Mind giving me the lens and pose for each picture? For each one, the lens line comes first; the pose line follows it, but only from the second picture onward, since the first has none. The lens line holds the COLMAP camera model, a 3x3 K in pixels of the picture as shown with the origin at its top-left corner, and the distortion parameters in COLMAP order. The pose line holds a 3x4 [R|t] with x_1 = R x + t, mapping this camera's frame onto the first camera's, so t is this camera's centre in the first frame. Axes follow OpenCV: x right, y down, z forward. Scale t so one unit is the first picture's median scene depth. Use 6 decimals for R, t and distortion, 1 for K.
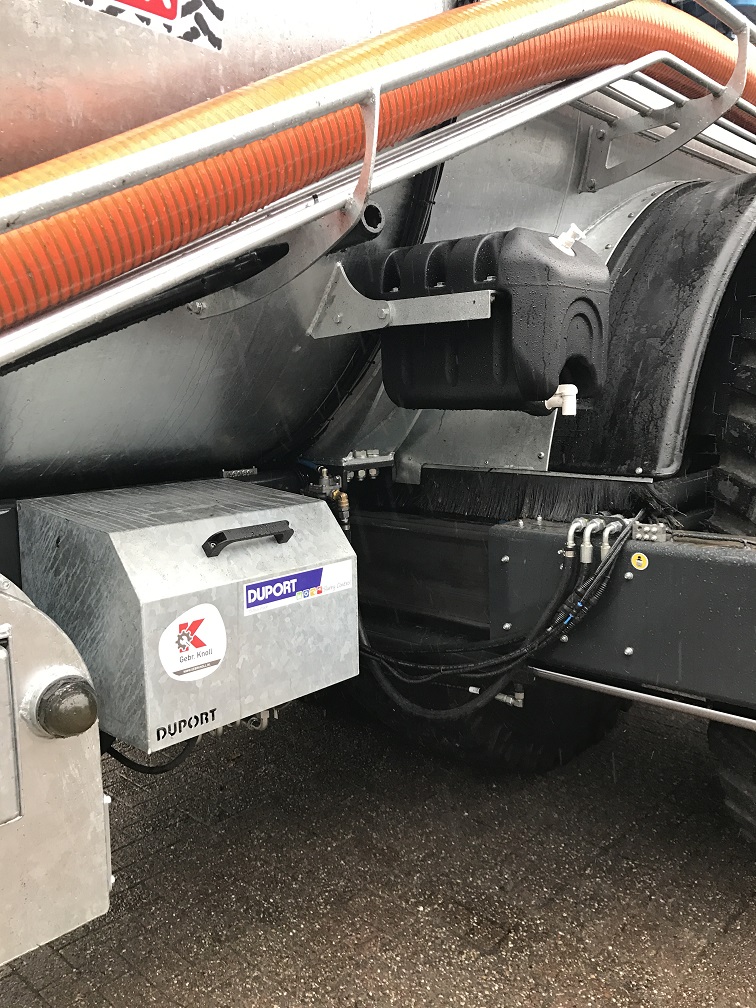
lens RADIAL K [[826.3, 0, 378.0], [0, 826.3, 504.0], [0, 0, 1]] dist [0.055109, -0.081305]
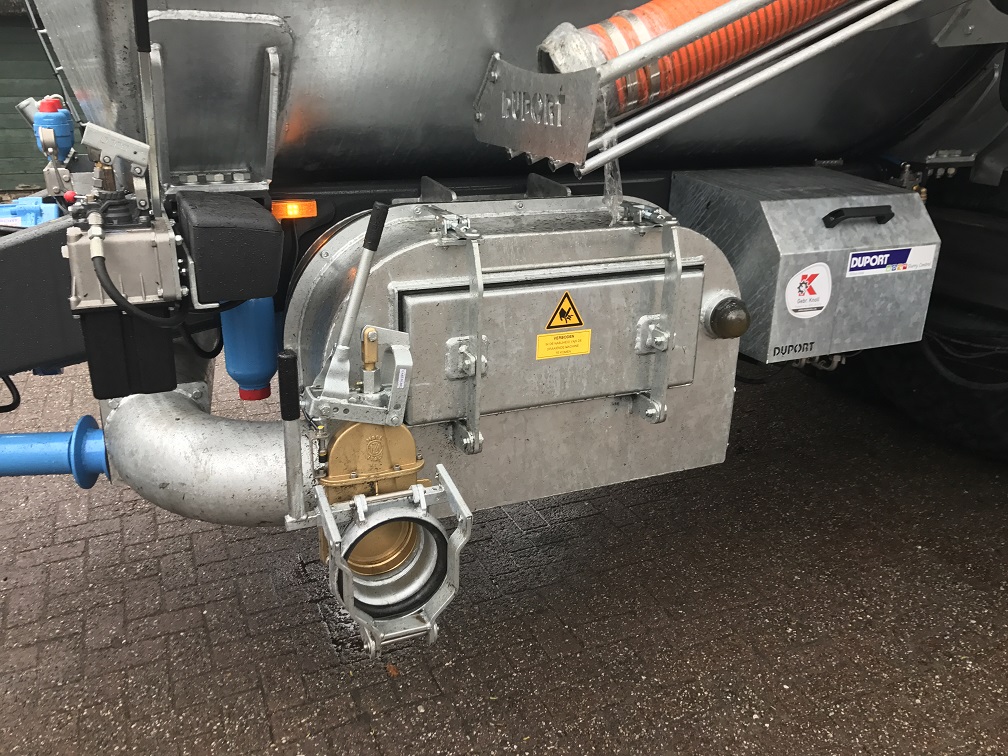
lens RADIAL K [[841.1, 0, 504.6], [0, 841.1, 369.7], [0, 0, 1]] dist [0.009346, 0.010188]
pose [[0.920669, 0.166543, -0.353033, -0.155228], [-0.090539, 0.970860, 0.221887, 0.030485], [0.379699, -0.172321, 0.908919, -0.399657]]
